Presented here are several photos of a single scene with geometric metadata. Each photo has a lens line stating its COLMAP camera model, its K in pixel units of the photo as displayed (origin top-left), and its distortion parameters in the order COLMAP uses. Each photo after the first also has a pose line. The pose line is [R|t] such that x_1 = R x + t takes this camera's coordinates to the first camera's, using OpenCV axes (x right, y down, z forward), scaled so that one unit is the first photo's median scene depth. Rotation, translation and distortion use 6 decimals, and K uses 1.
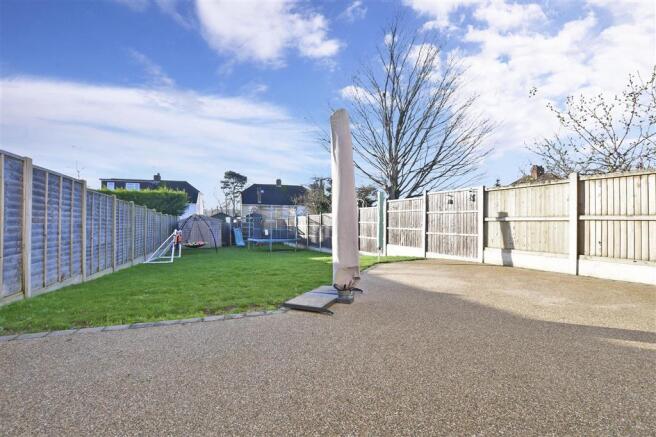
lens RADIAL K [[289.4, 0, 330.3], [0, 289.4, 219.3], [0, 0, 1]] dist [-0.033671, 0.006806]
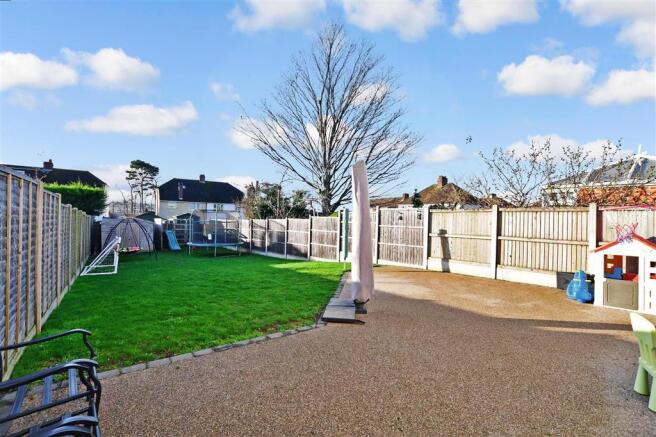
lens RADIAL K [[289.4, 0, 330.3], [0, 289.4, 219.3], [0, 0, 1]] dist [-0.033671, 0.006806]
pose [[0.961699, 0.019672, 0.273399, -0.179095], [-0.022332, 0.999729, 0.006618, -0.053031], [-0.273195, -0.012470, 0.961878, -0.074434]]
